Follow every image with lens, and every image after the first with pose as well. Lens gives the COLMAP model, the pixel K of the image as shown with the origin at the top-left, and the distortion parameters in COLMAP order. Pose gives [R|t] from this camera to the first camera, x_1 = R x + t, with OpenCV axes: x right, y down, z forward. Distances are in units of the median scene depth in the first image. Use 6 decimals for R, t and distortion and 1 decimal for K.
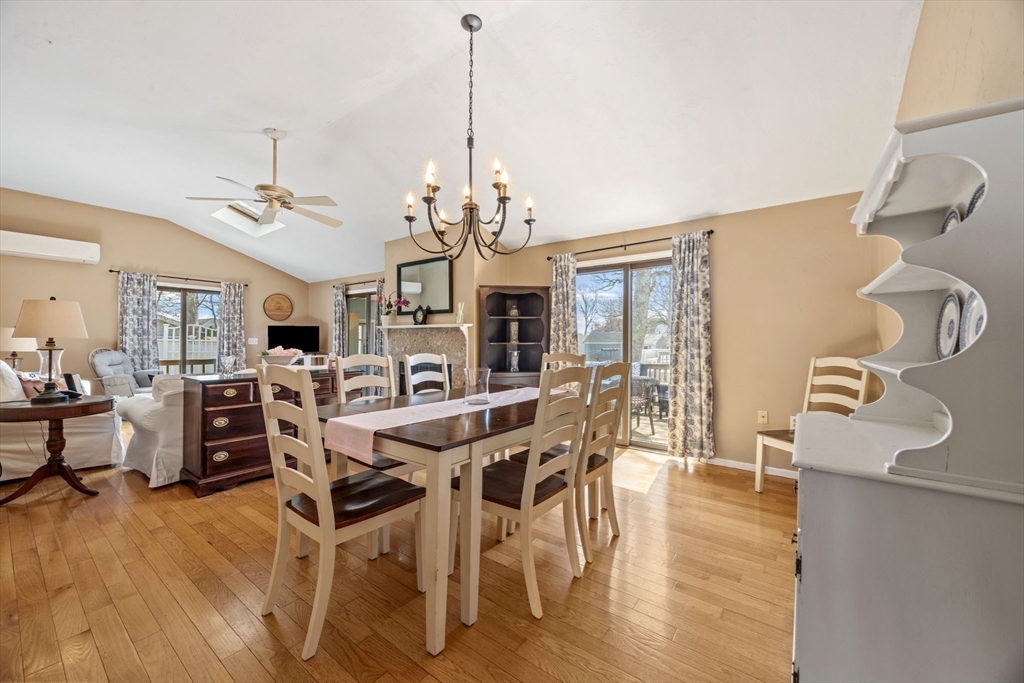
lens RADIAL K [[393.1, 0, 515.5], [0, 393.1, 340.3], [0, 0, 1]] dist [-0.000719, -0.000220]
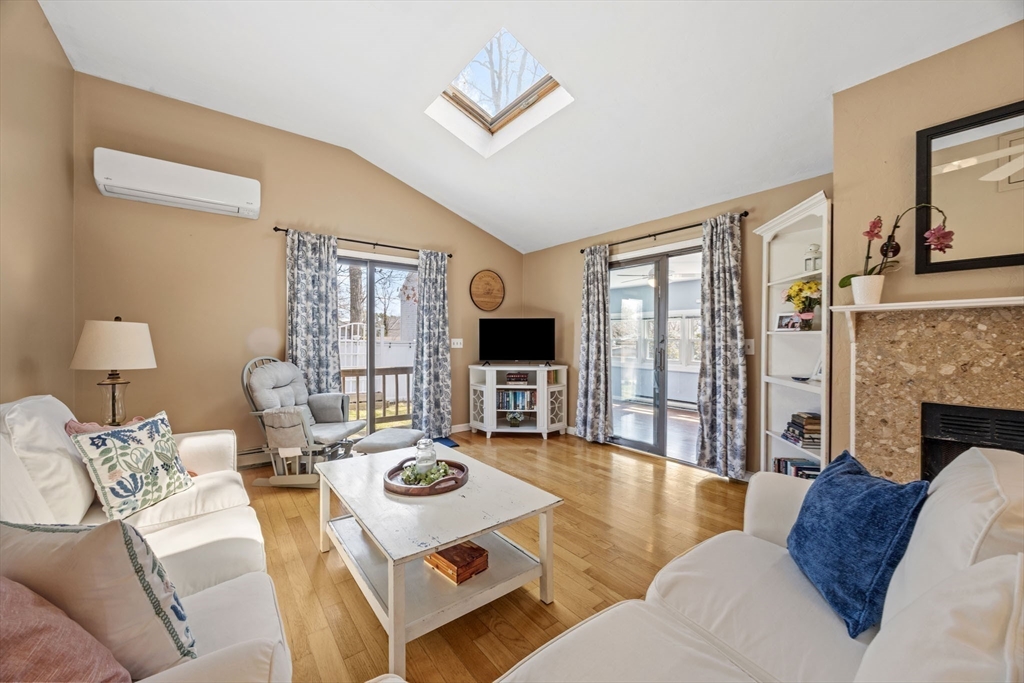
lens RADIAL K [[393.1, 0, 515.9], [0, 393.1, 339.3], [0, 0, 1]] dist [-0.000719, -0.000220]
pose [[0.963784, -0.004333, -0.266650, -0.498216], [0.004674, 0.999989, 0.000644, -0.005461], [0.266644, -0.001867, 0.963793, 0.499216]]
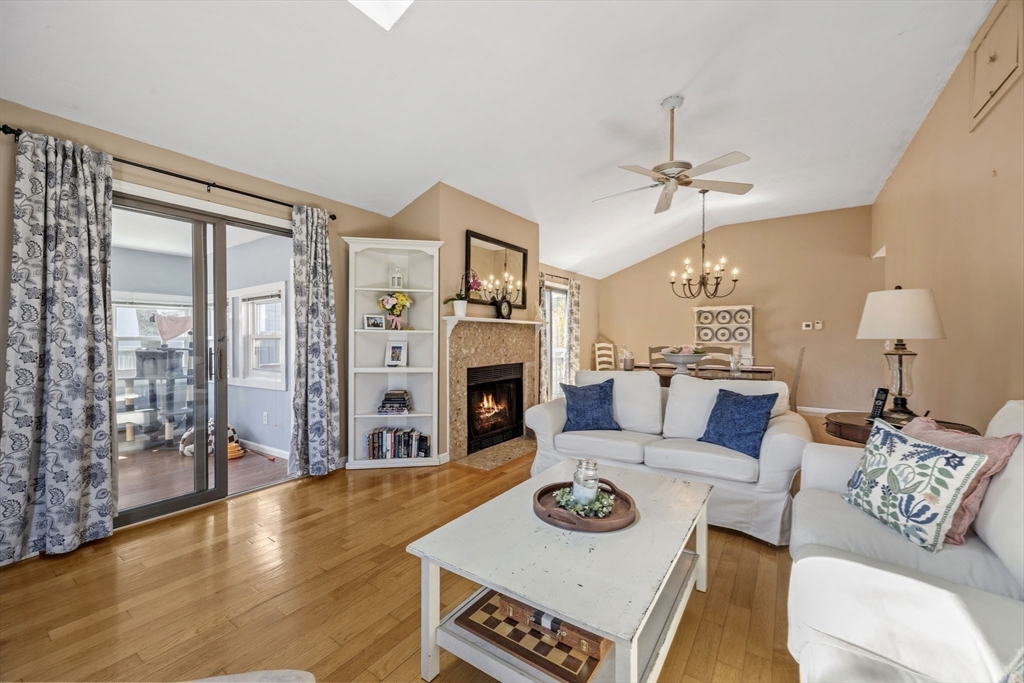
lens RADIAL K [[393.1, 0, 513.7], [0, 393.1, 340.5], [0, 0, 1]] dist [-0.000719, -0.000220]
pose [[-0.027426, -0.011840, 0.999554, -0.903479], [0.001029, 0.999929, 0.011873, -0.003846], [-0.999623, 0.001354, -0.027412, 0.844985]]
